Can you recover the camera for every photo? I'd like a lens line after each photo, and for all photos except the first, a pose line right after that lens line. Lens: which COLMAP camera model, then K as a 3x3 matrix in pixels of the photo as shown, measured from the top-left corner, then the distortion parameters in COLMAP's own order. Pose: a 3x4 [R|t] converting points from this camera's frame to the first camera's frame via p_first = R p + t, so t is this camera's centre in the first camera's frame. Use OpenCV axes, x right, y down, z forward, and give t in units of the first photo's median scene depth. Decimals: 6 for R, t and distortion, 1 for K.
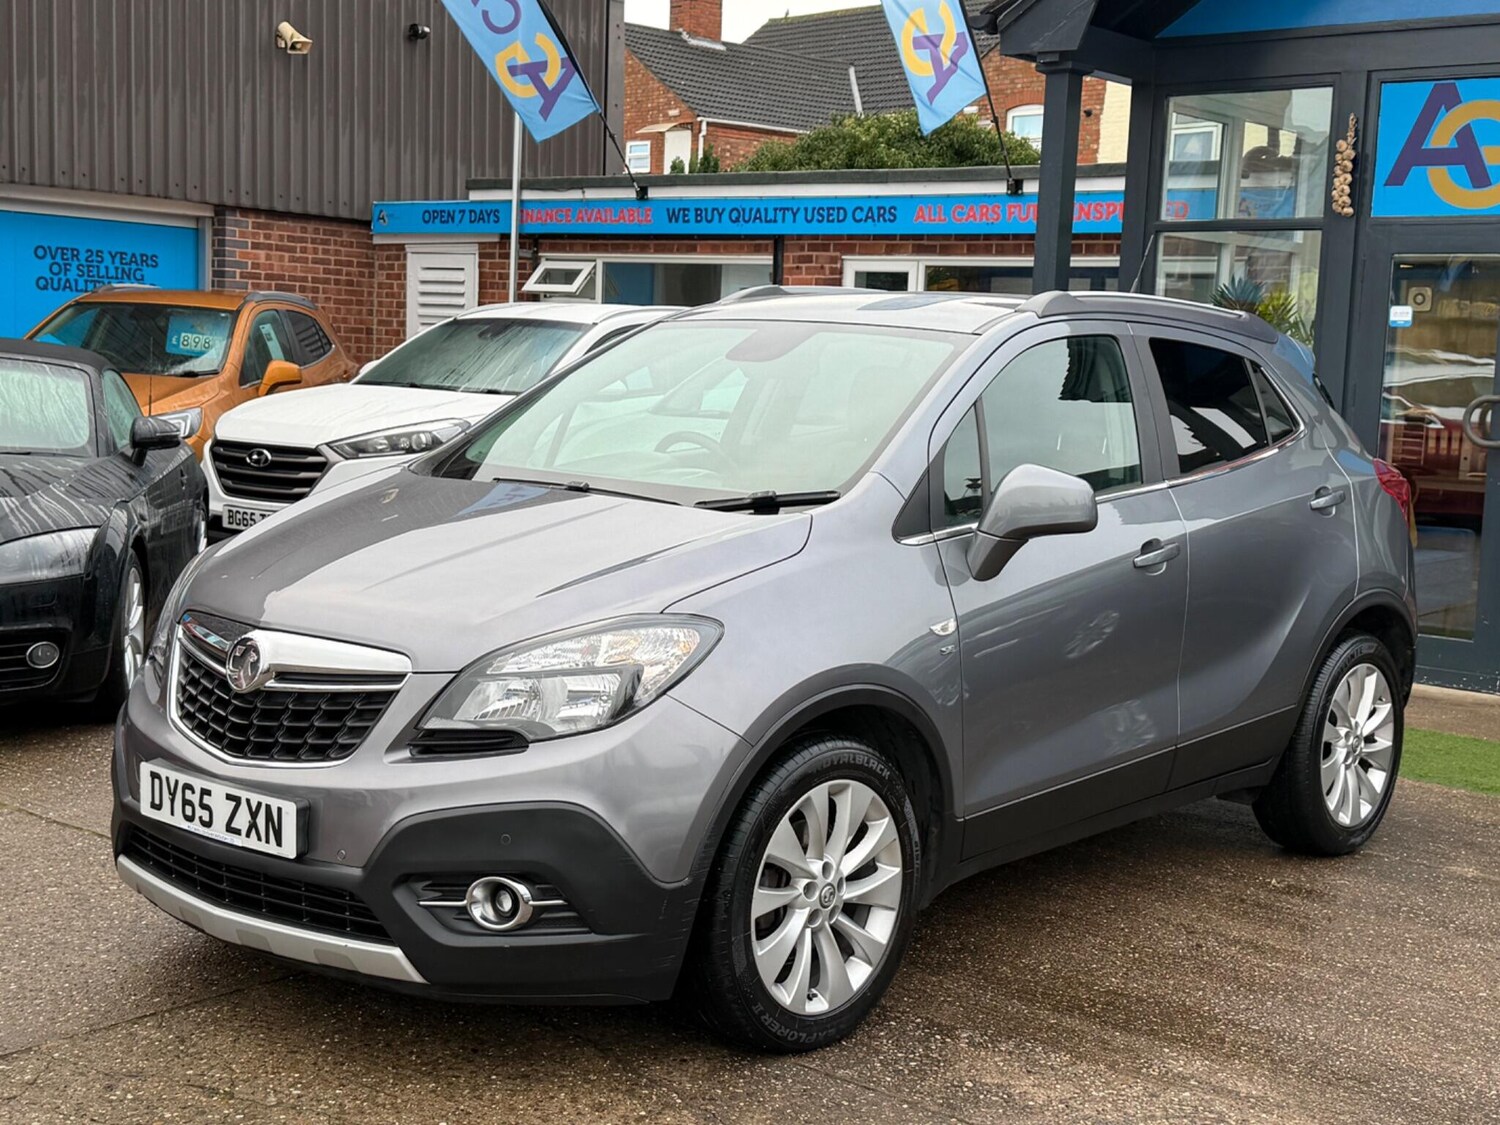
lens RADIAL K [[2006.2, 0, 752.8], [0, 2006.2, 566.2], [0, 0, 1]] dist [0.114208, -0.031173]
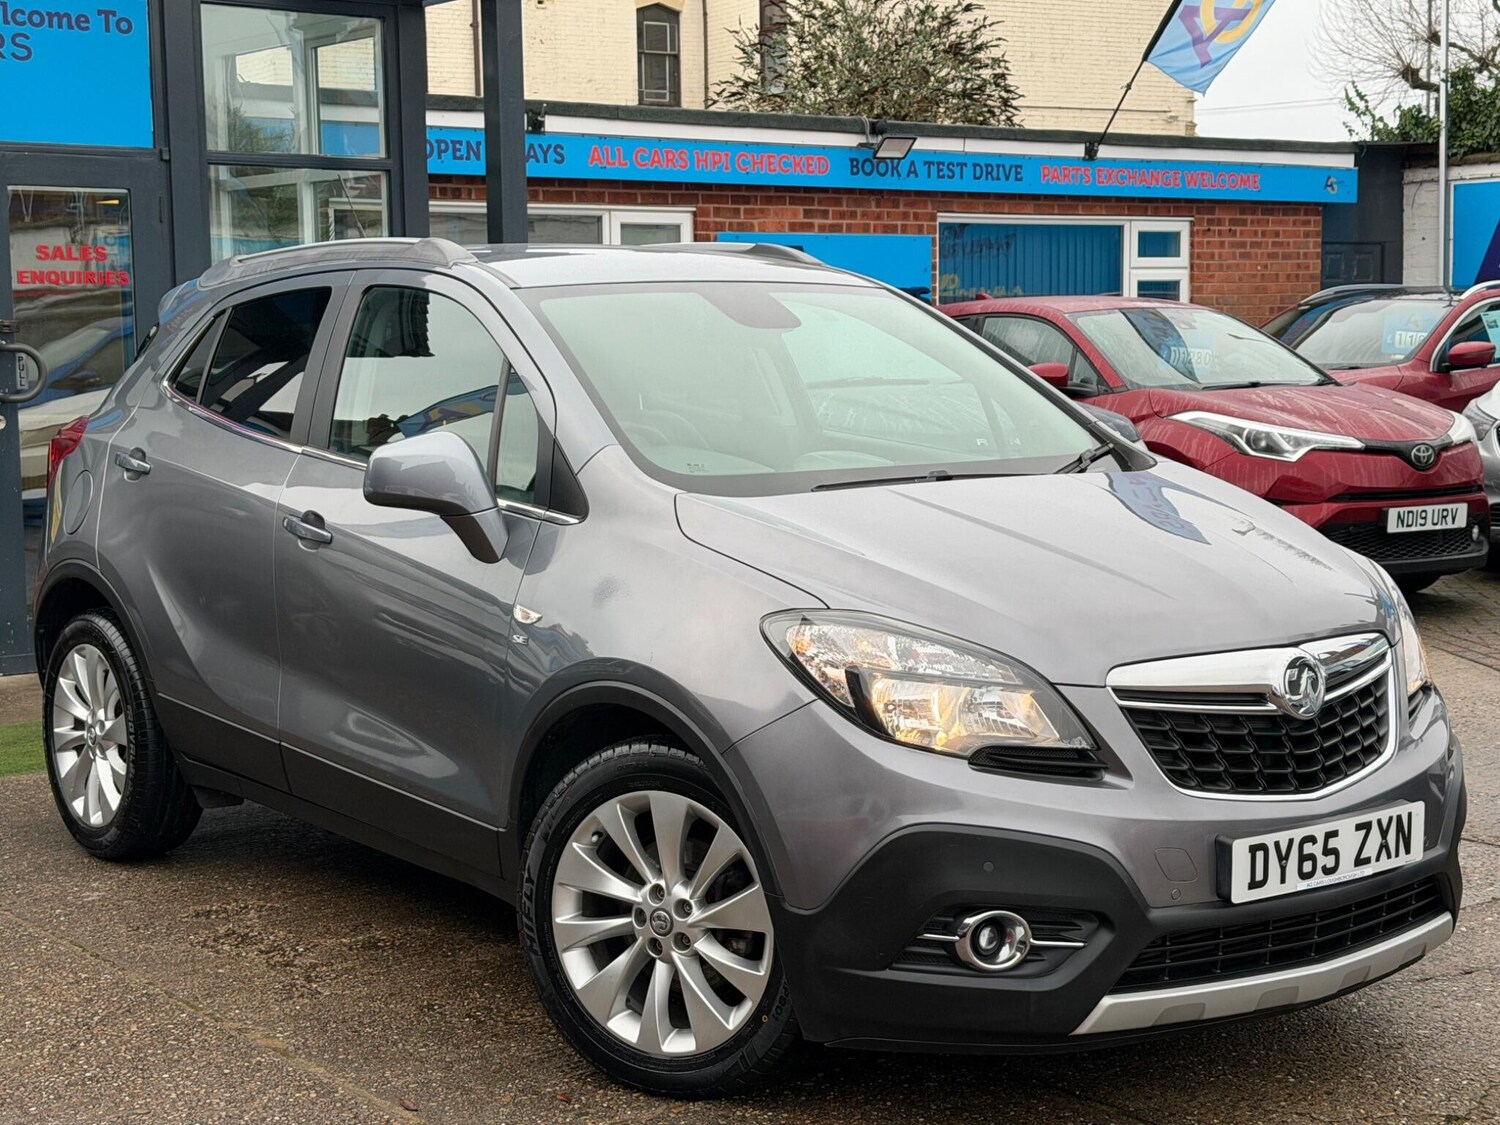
lens RADIAL K [[2403.4, 0, 750.0], [0, 2403.4, 562.5], [0, 0, 1]] dist [0.128689, -0.162822]
pose [[0.208945, -0.143956, 0.967274, -0.976336], [0.126332, 0.984791, 0.119274, -0.120085], [-0.969733, 0.097276, 0.223954, 0.733769]]
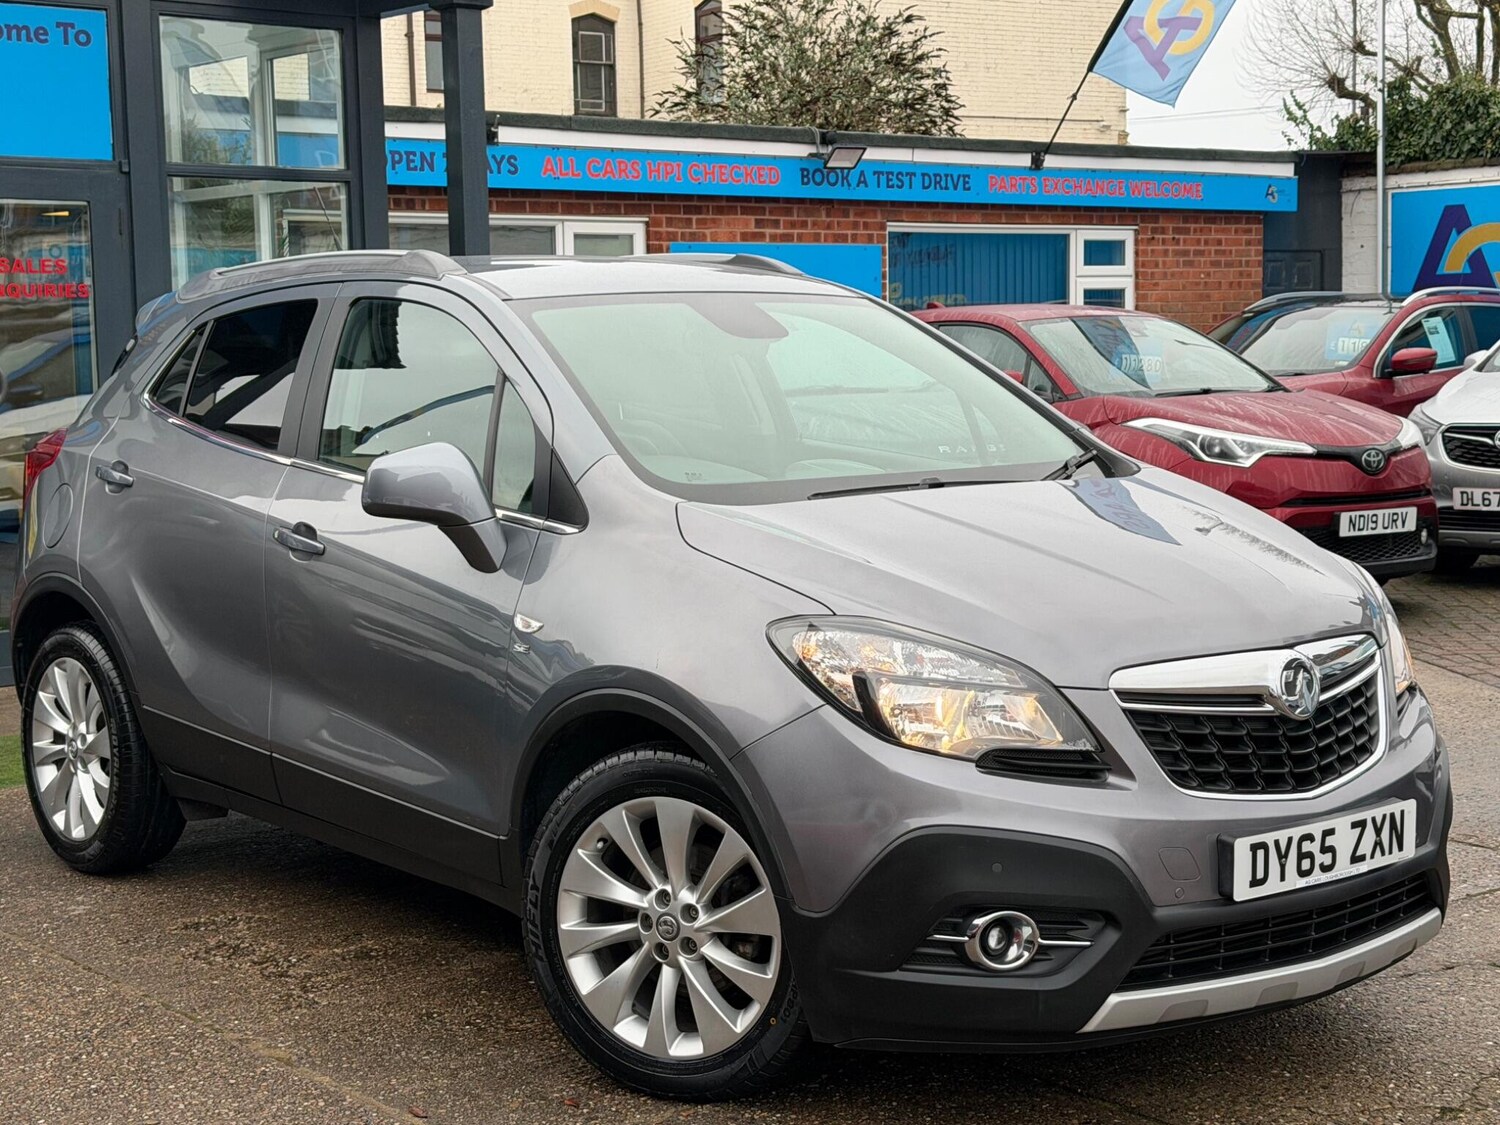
lens RADIAL K [[2402.9, 0, 756.1], [0, 2402.9, 556.1], [0, 0, 1]] dist [0.128261, -0.167030]
pose [[0.178675, -0.139446, 0.973976, -0.989975], [0.130417, 0.984528, 0.117032, -0.123906], [-0.975226, 0.106113, 0.194097, 0.754663]]
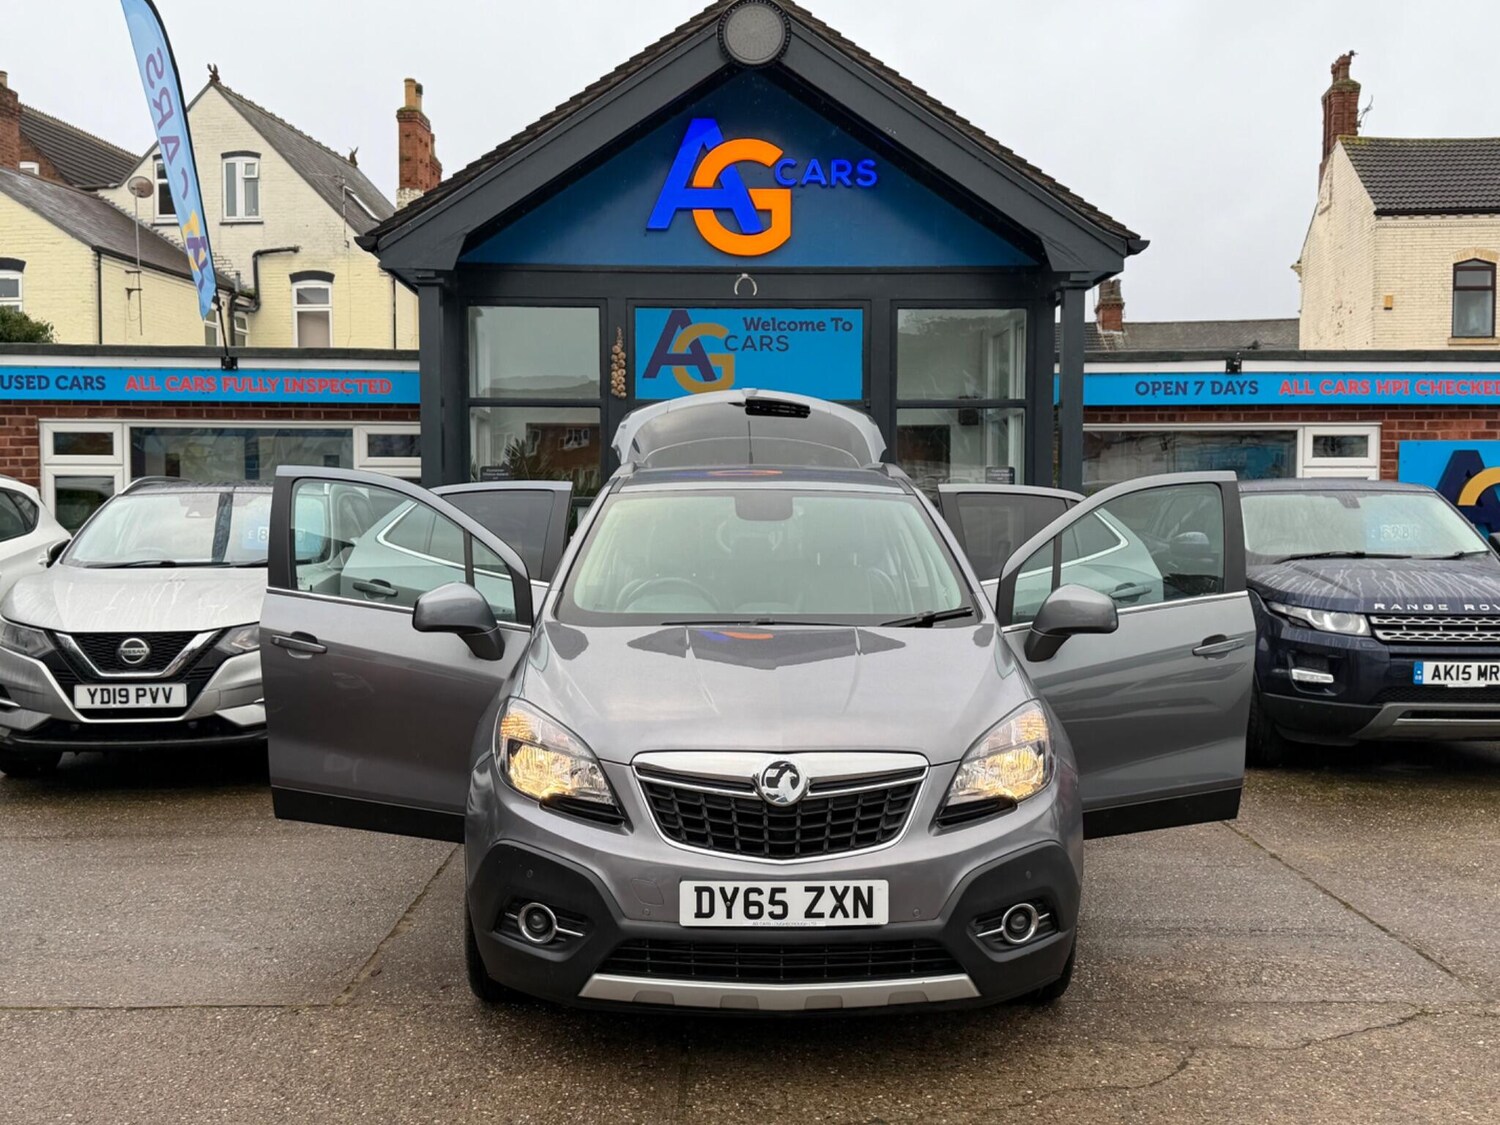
lens RADIAL K [[1581.2, 0, 713.2], [0, 1581.2, 589.9], [0, 0, 1]] dist [0.209742, -0.467971]
pose [[0.753146, -0.078920, 0.653103, -0.676061], [0.102863, 0.994694, 0.001577, -0.056115], [-0.649762, 0.065993, 0.757268, 0.205095]]
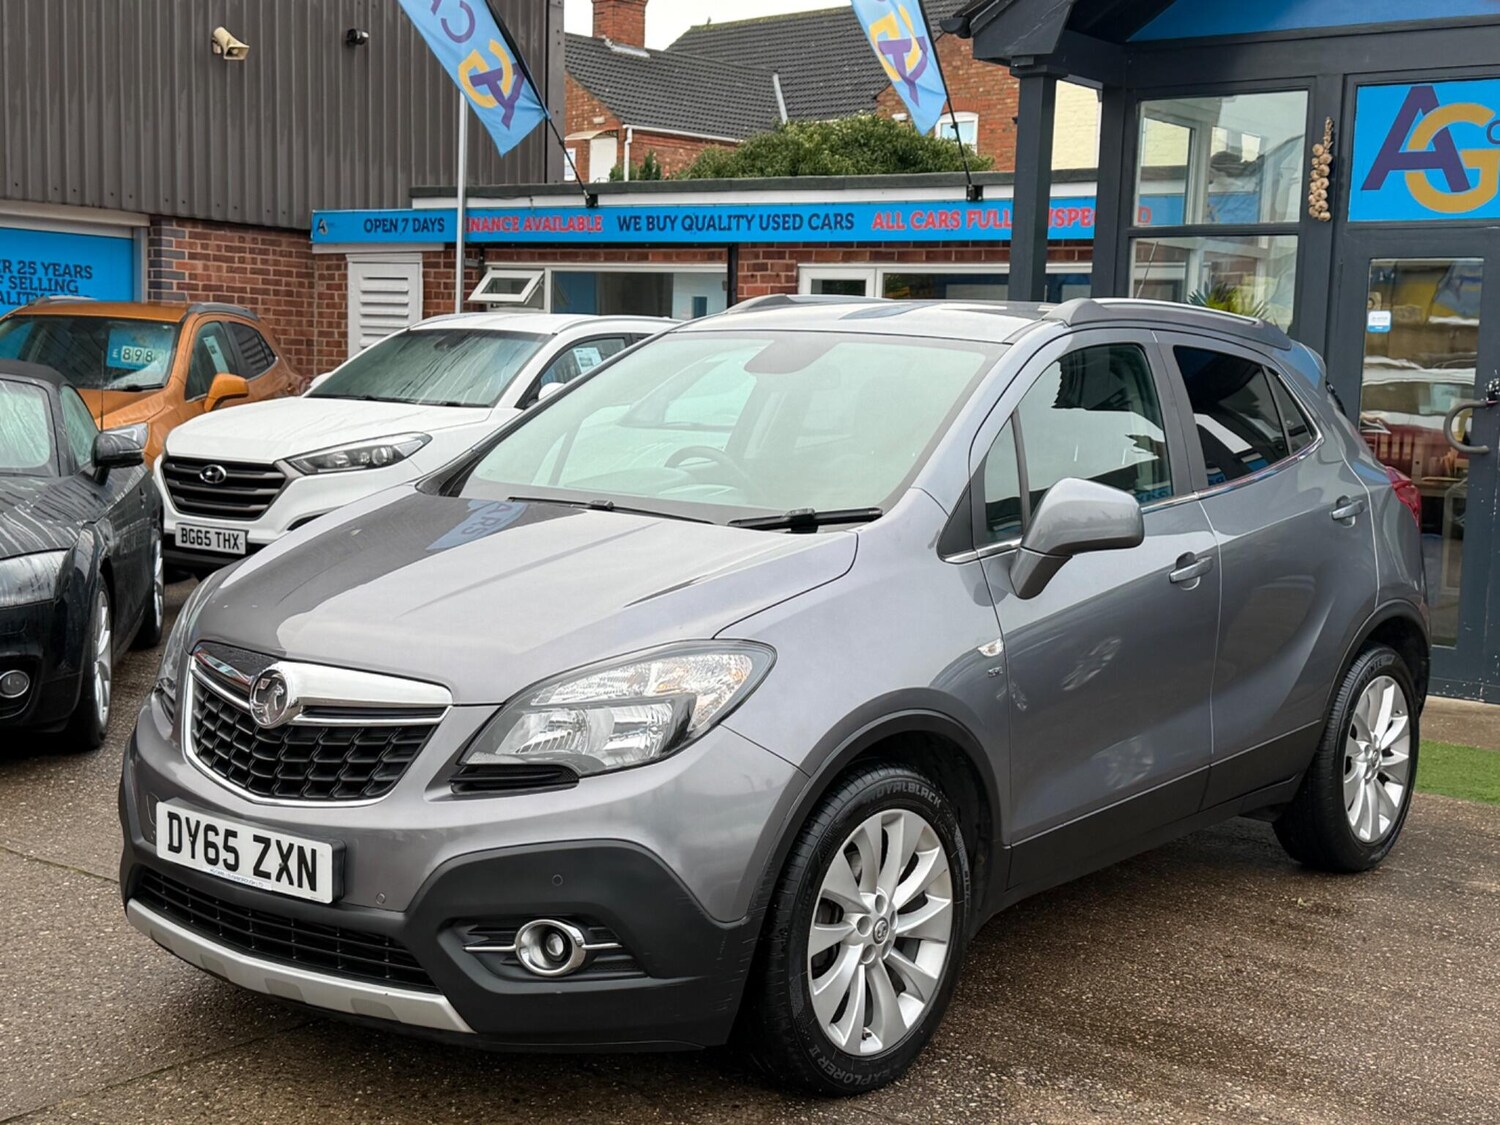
lens RADIAL K [[2007.7, 0, 749.3], [0, 2007.7, 575.1], [0, 0, 1]] dist [0.116654, -0.058647]
pose [[0.999241, -0.011332, 0.037265, -0.045397], [0.011319, 0.999936, 0.000566, -0.005291], [-0.037269, -0.000144, 0.999305, 0.032407]]
